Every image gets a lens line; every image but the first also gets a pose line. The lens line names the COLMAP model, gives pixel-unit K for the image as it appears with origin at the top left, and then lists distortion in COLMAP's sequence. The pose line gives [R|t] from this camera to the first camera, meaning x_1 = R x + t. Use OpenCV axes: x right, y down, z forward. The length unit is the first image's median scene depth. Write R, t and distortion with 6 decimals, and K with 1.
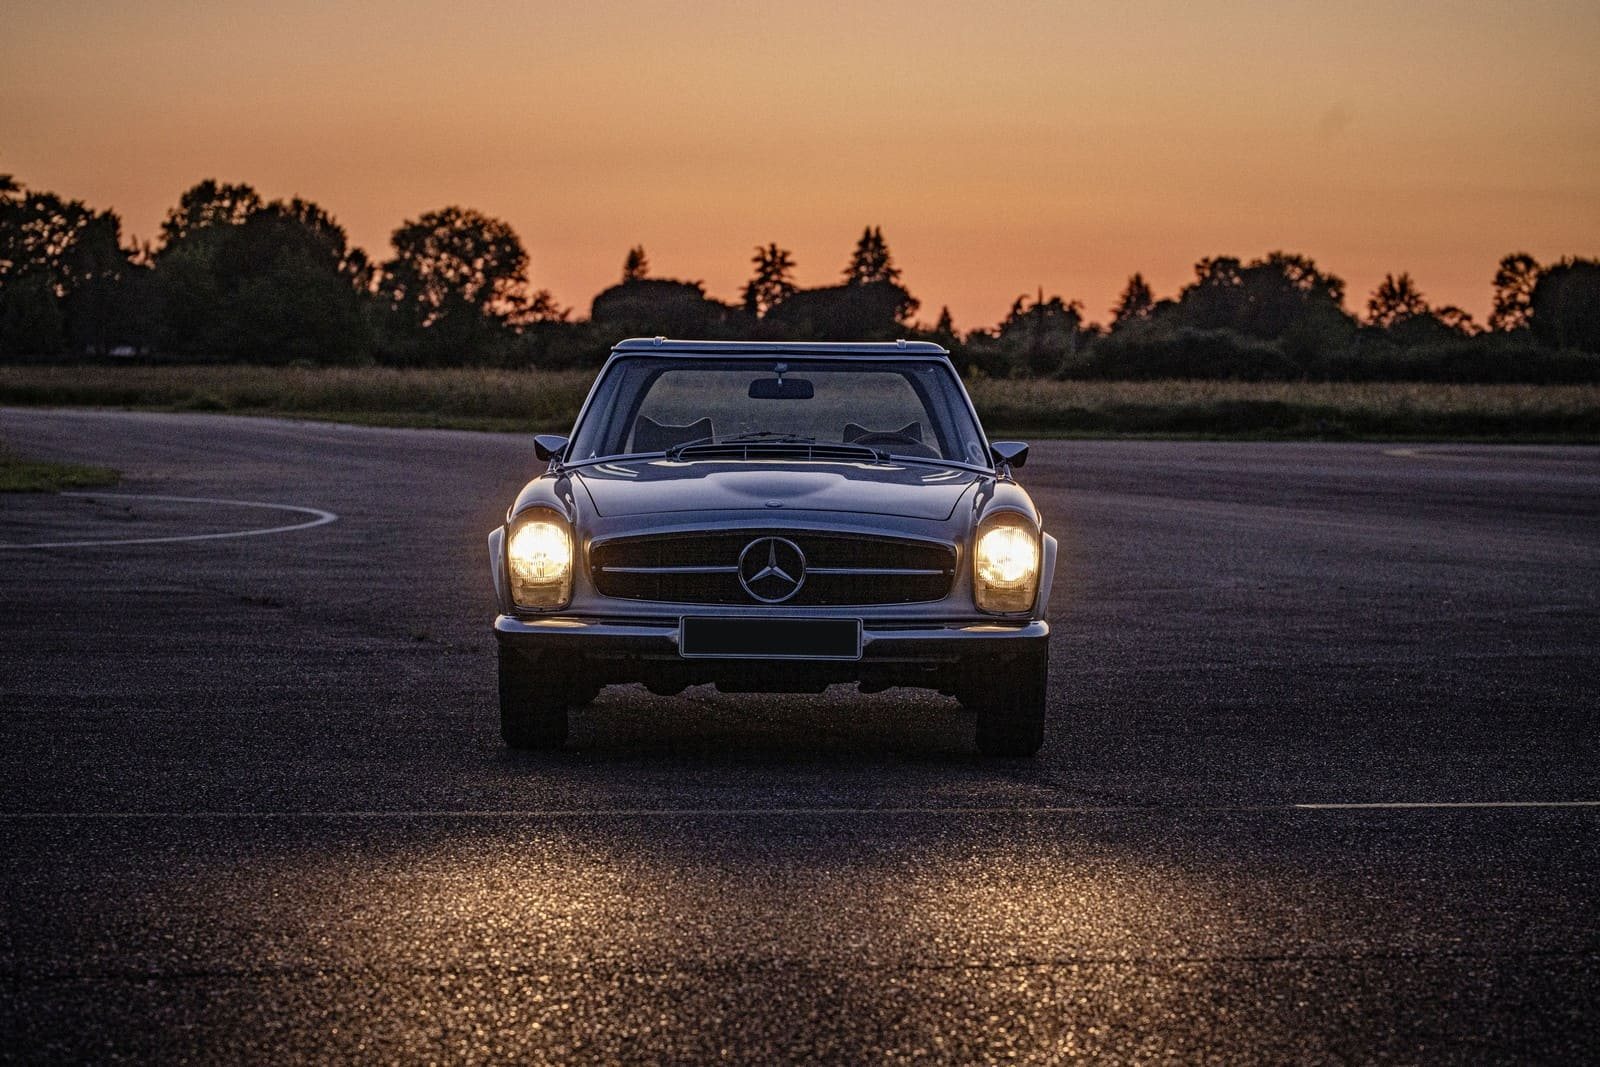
lens RADIAL K [[4602.6, 0, 800.0], [0, 4602.6, 533.5], [0, 0, 1]] dist [-0.278085, 0.534222]
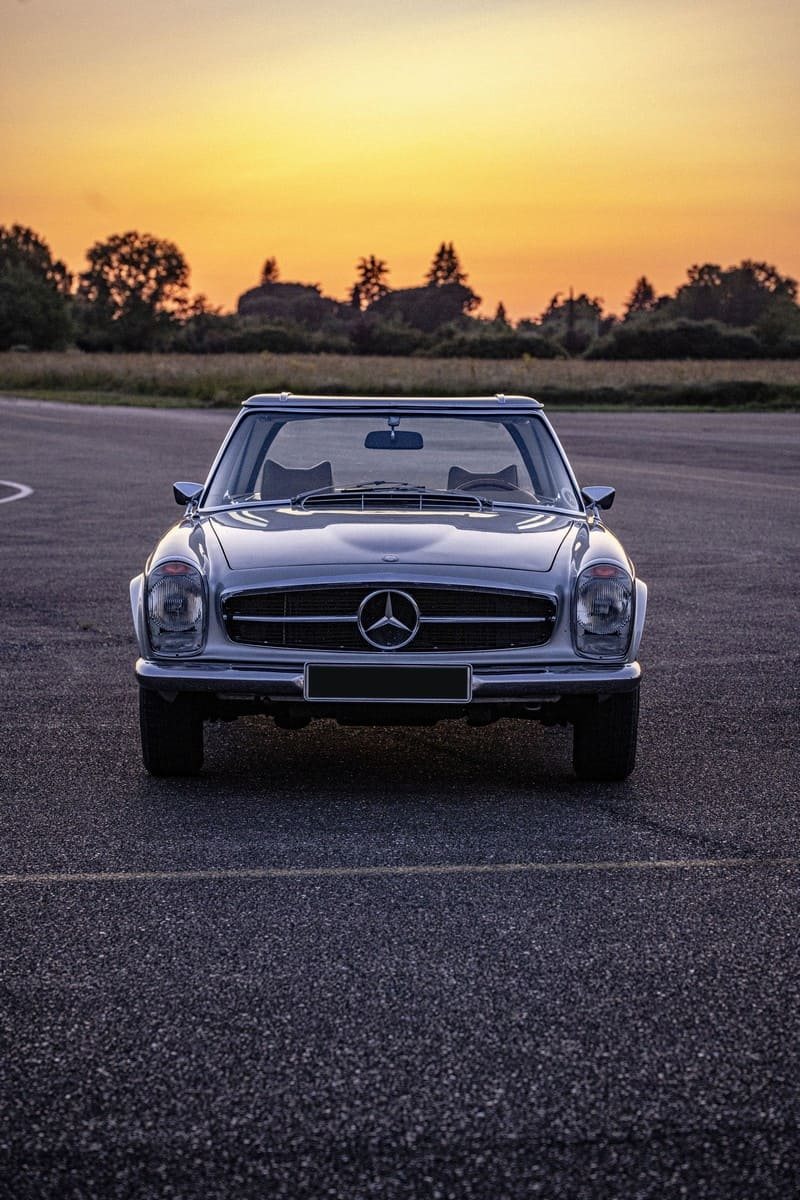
lens RADIAL K [[3451.9, 0, 400.0], [0, 3451.9, 600.0], [0, 0, 1]] dist [-0.278085, 0.534222]
pose [[0.999990, -0.004193, 0.001568, -0.004503], [0.004133, 0.999337, 0.036176, -0.025260], [-0.001719, -0.036169, 0.999344, 0.176737]]
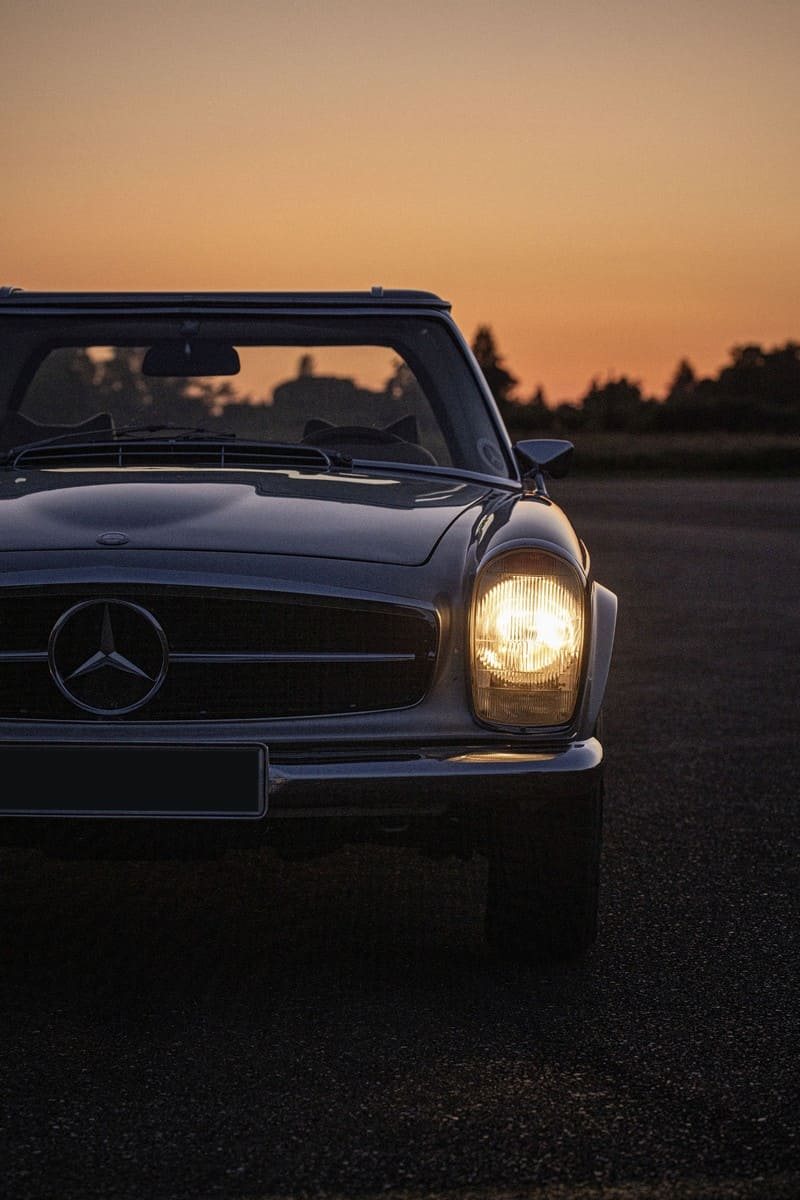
lens RADIAL K [[3566.9, 0, 400.0], [0, 3566.9, 600.0], [0, 0, 1]] dist [-0.318287, -0.313609]
pose [[0.999930, -0.009107, -0.007541, 0.031635], [0.009195, 0.999890, 0.011647, -0.003628], [0.007434, -0.011715, 0.999904, 0.545976]]
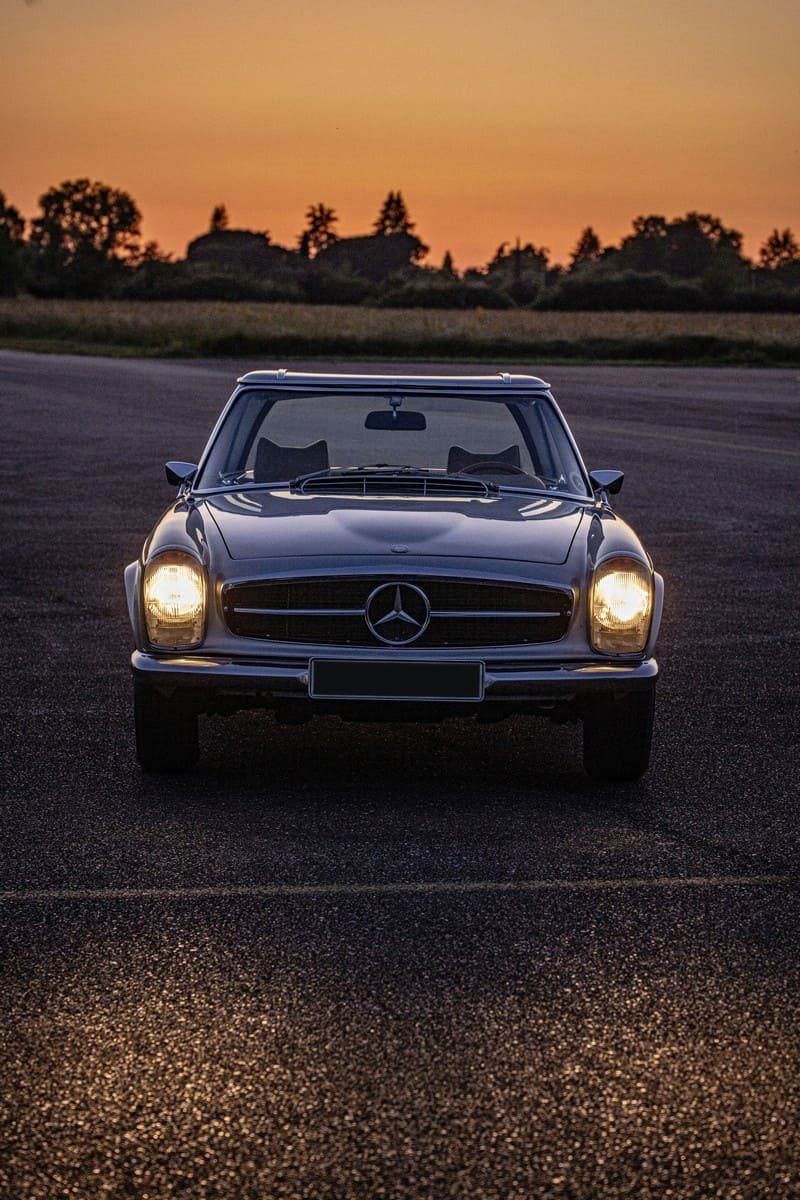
lens RADIAL K [[3425.8, 0, 400.0], [0, 3425.8, 600.0], [0, 0, 1]] dist [-0.315226, 0.463251]
pose [[0.999846, 0.004511, 0.016970, -0.018045], [-0.005381, 0.998654, 0.051582, -0.033843], [-0.016714, -0.051666, 0.998525, 0.217536]]
